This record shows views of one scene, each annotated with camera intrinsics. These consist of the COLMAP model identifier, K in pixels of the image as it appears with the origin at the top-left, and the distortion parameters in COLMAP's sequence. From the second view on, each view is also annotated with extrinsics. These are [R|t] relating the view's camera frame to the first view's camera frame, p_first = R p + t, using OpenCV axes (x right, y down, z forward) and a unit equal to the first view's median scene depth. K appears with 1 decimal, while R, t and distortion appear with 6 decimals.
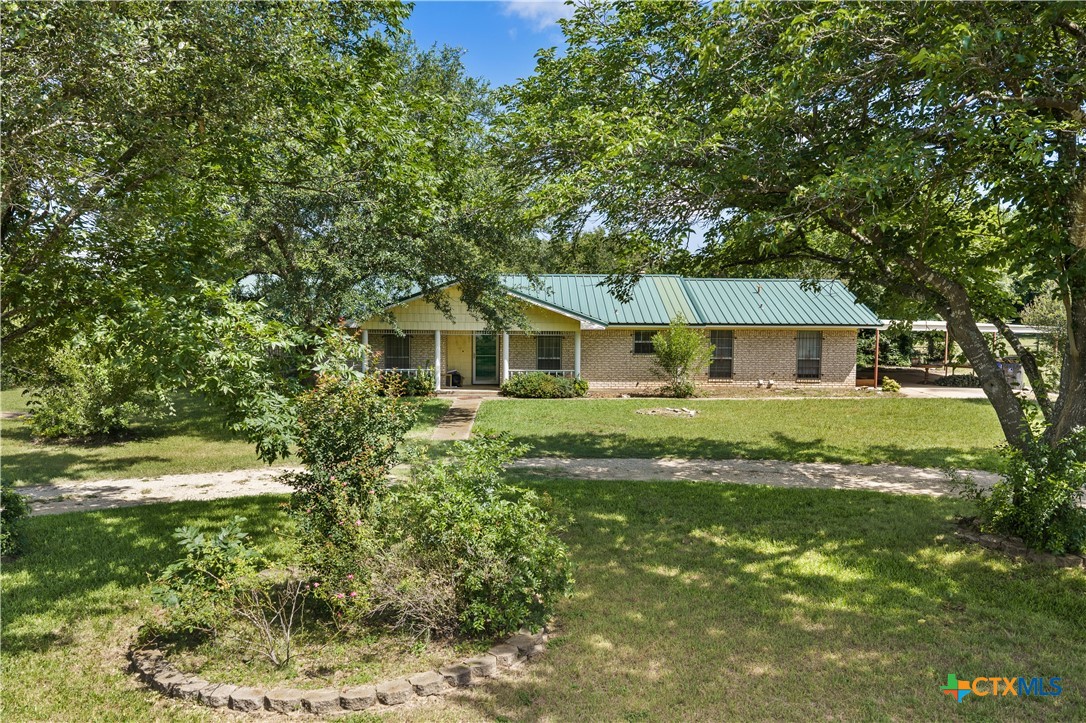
lens RADIAL K [[899.3, 0, 543.0], [0, 899.3, 361.5], [0, 0, 1]] dist [0.030492, -0.004238]
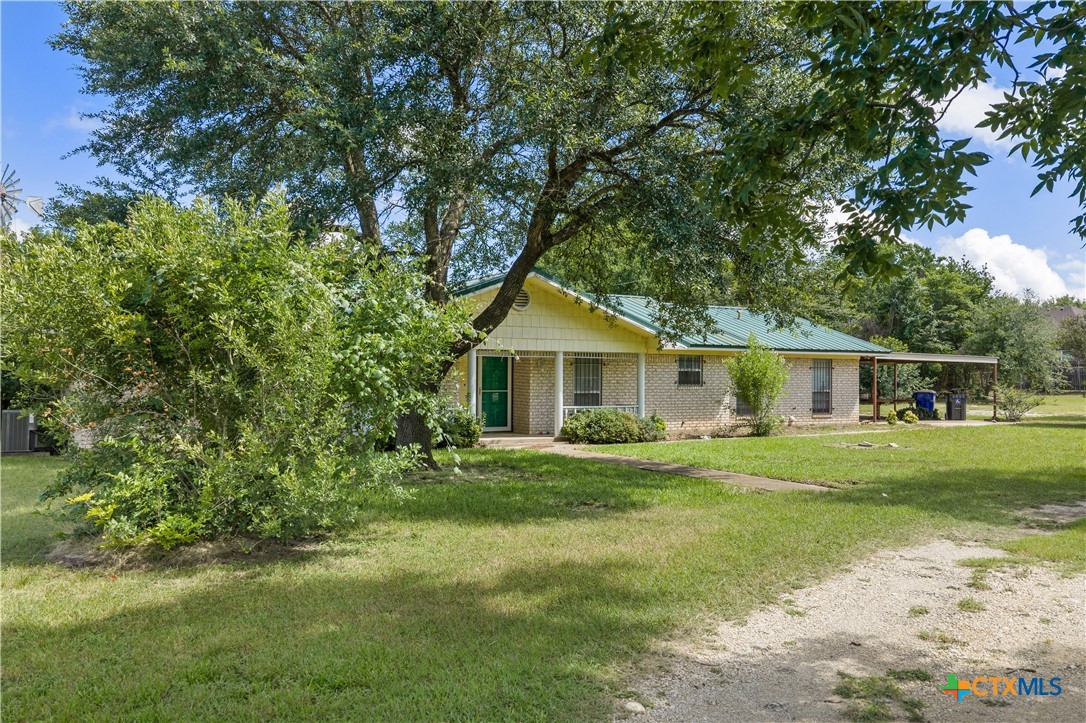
lens RADIAL K [[899.3, 0, 543.0], [0, 899.3, 361.5], [0, 0, 1]] dist [0.030492, -0.004238]
pose [[0.875519, 0.004774, 0.483160, -0.371253], [0.036374, 0.996463, -0.075758, 0.025411], [-0.481813, 0.083902, 0.872248, 0.361605]]
